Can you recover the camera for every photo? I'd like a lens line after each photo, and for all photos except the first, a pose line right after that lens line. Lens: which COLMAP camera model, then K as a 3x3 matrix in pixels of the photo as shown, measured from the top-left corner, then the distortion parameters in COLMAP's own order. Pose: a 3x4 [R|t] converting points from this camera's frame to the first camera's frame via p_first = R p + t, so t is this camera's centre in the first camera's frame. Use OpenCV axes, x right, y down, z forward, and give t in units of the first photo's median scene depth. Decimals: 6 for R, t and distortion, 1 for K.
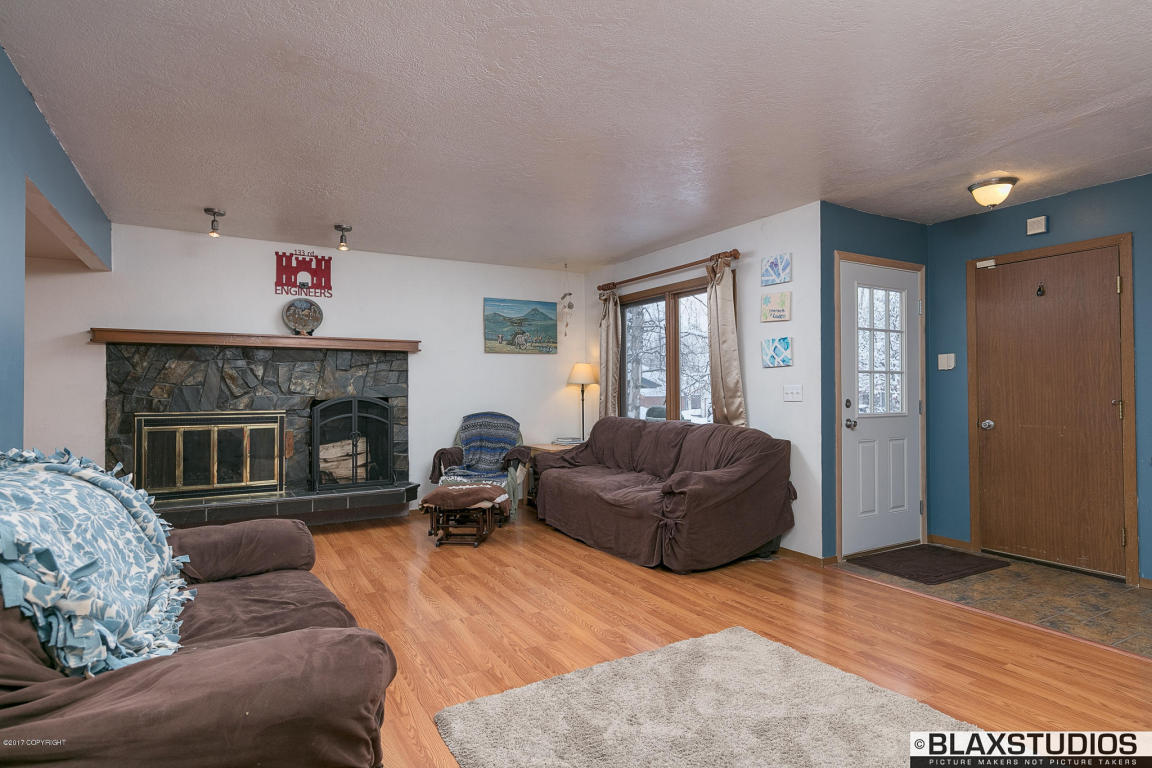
lens RADIAL K [[618.3, 0, 576.0], [0, 618.3, 384.0], [0, 0, 1]] dist [0.013796, -0.000034]
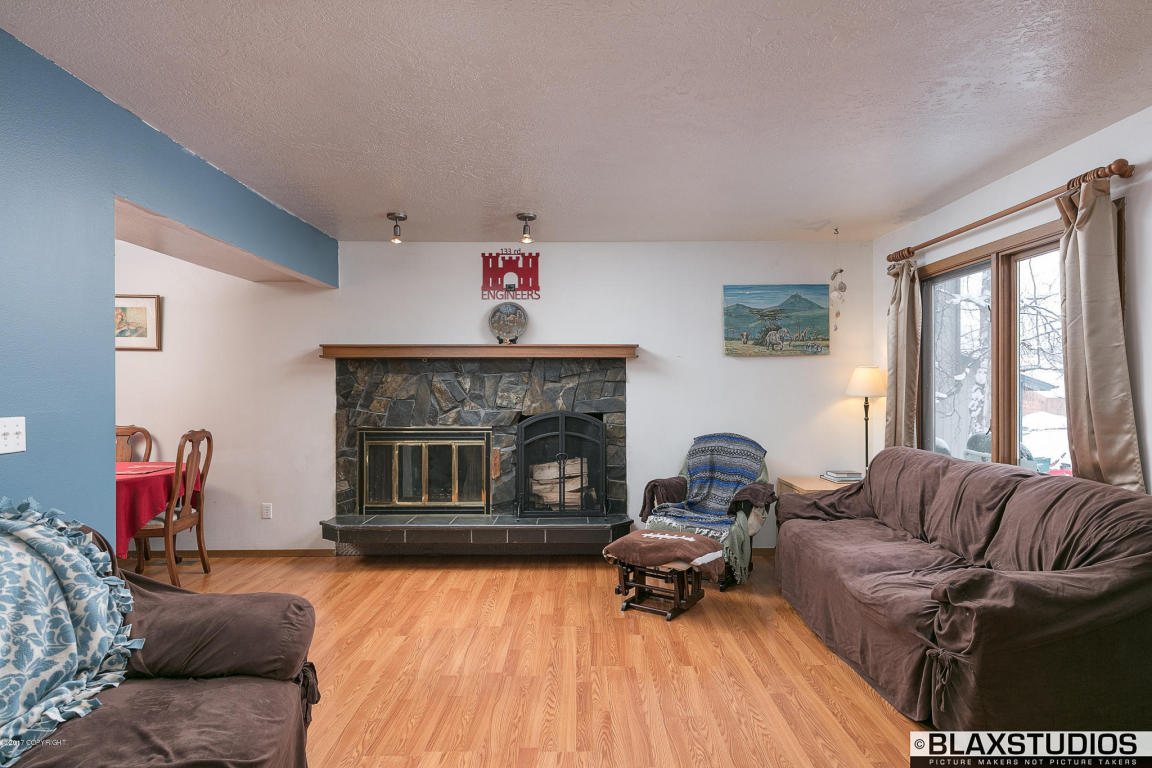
lens RADIAL K [[648.8, 0, 576.6], [0, 648.8, 394.1], [0, 0, 1]] dist [0.006718, 0.001781]
pose [[0.866843, 0.006181, -0.498543, 0.116254], [0.003823, 0.999811, 0.019043, -0.022827], [0.498567, -0.018413, 0.866656, 0.234220]]
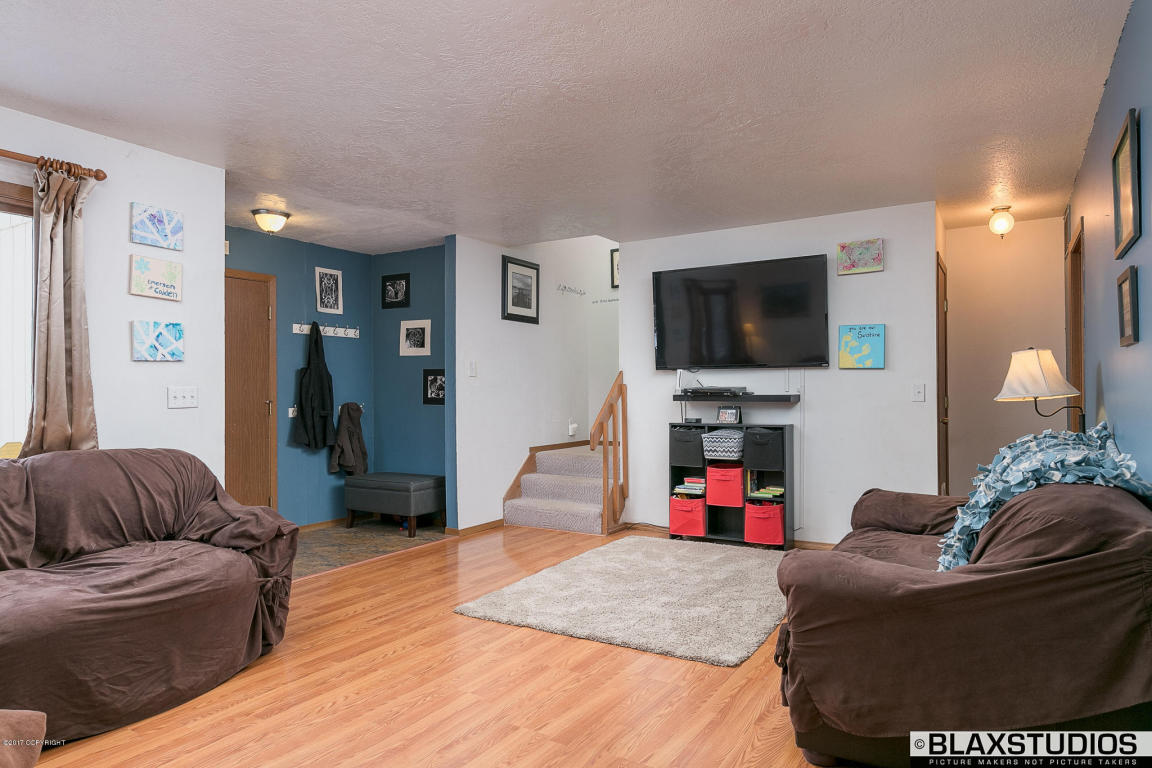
lens RADIAL K [[711.6, 0, 576.0], [0, 711.6, 384.0], [0, 0, 1]] dist [0.038068, 0.000034]
pose [[-0.471079, 0.012206, 0.882007, -0.548504], [-0.004587, 0.999857, -0.016287, 0.008860], [-0.882079, -0.011718, -0.470955, 0.812585]]
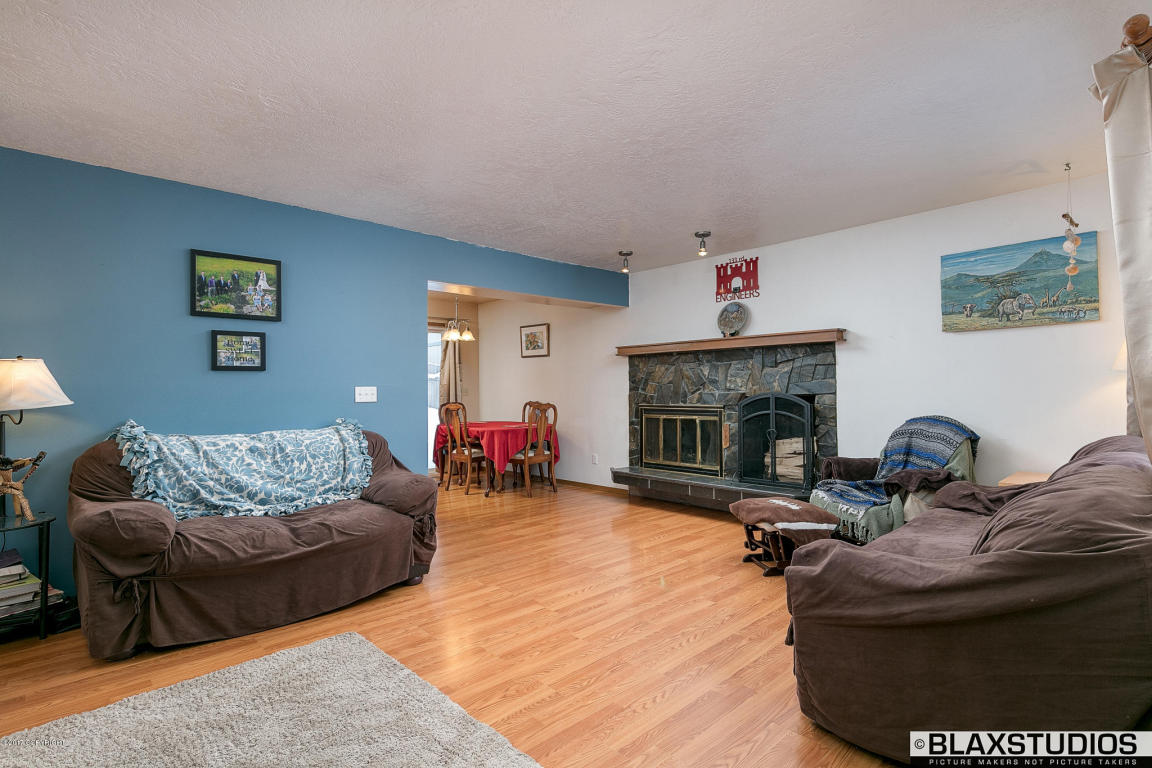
lens RADIAL K [[562.6, 0, 576.0], [0, 562.6, 384.0], [0, 0, 1]] dist [0.002873, 0.000377]
pose [[0.224139, -0.008472, -0.974520, 0.459329], [0.020039, 0.999791, -0.004083, 0.003015], [0.974351, -0.018614, 0.224262, 0.514811]]
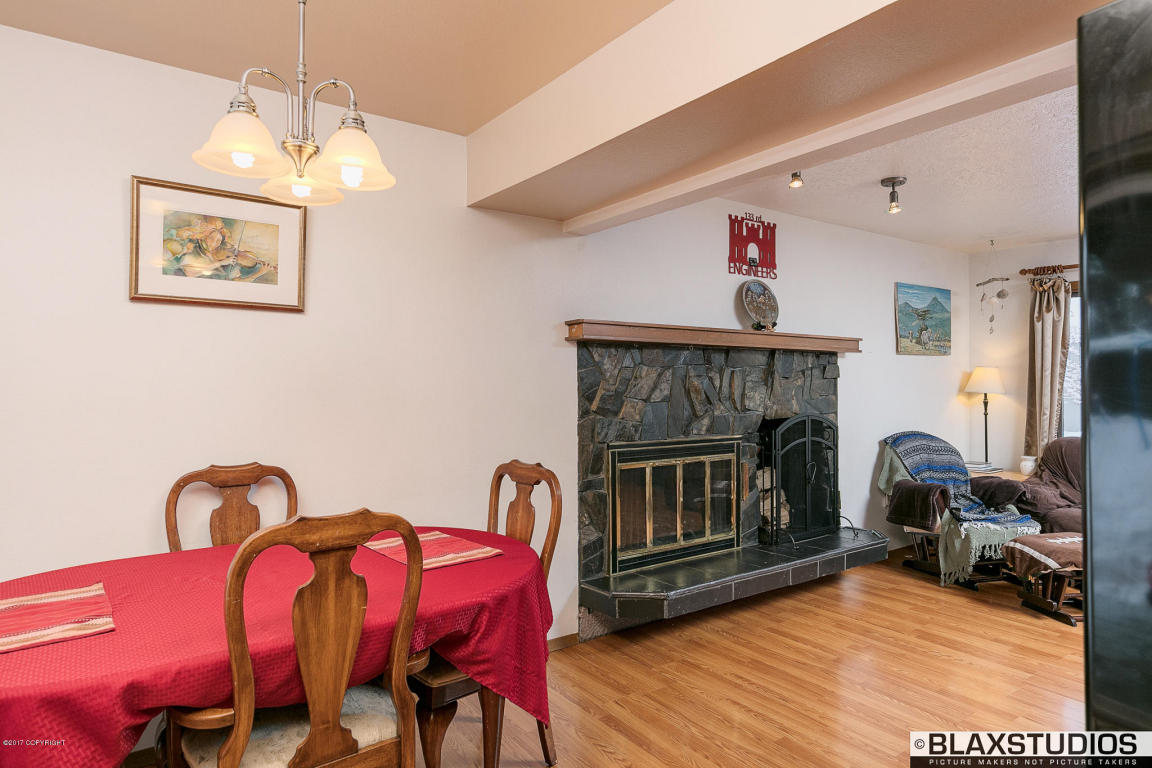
lens RADIAL K [[674.0, 0, 576.0], [0, 674.0, 384.0], [0, 0, 1]] dist [0.003422, 0.001217]
pose [[0.995489, 0.000847, 0.094871, -0.733336], [-0.001467, 0.999978, 0.006466, -0.021362], [-0.094863, -0.006576, 0.995469, 0.237088]]
